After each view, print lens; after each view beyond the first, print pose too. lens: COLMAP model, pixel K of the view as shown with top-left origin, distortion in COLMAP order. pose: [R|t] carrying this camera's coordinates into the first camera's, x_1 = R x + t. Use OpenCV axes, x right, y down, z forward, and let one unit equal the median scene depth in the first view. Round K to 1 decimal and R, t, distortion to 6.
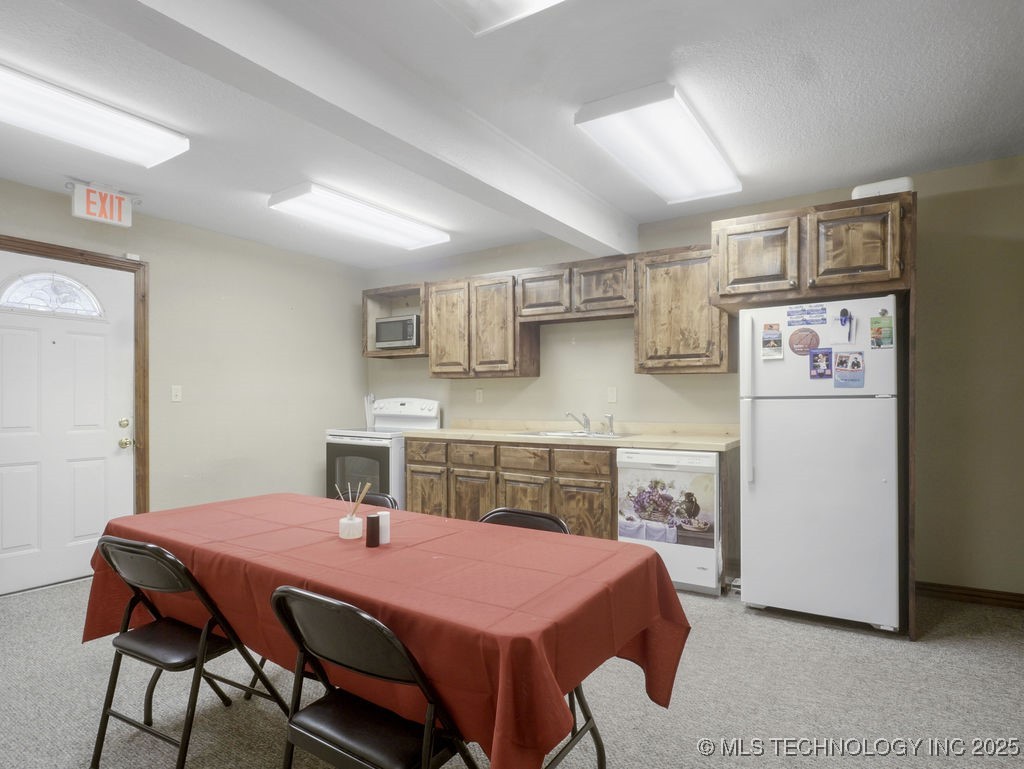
lens RADIAL K [[571.7, 0, 511.0], [0, 571.7, 401.5], [0, 0, 1]] dist [-0.007541, 0.001448]
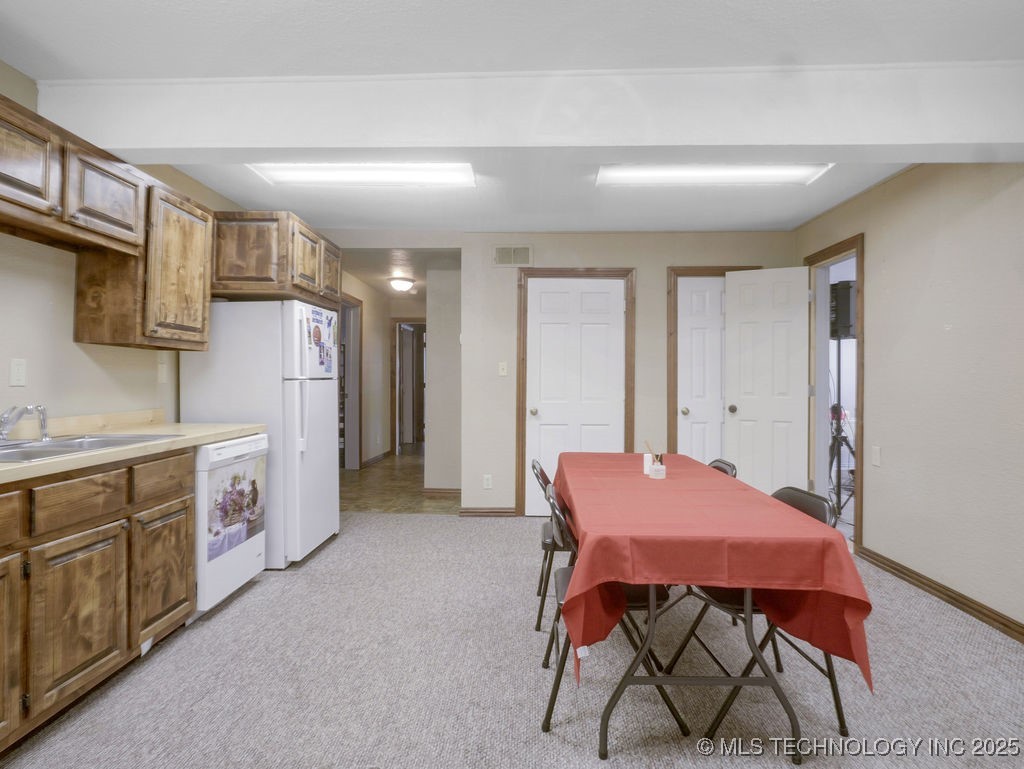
lens RADIAL K [[571.7, 0, 511.0], [0, 571.7, 401.5], [0, 0, 1]] dist [-0.007541, 0.001448]
pose [[-0.521383, -0.025104, 0.852953, -0.631416], [0.013183, 0.999211, 0.037468, 0.001362], [-0.853221, 0.030780, -0.520641, 1.007710]]
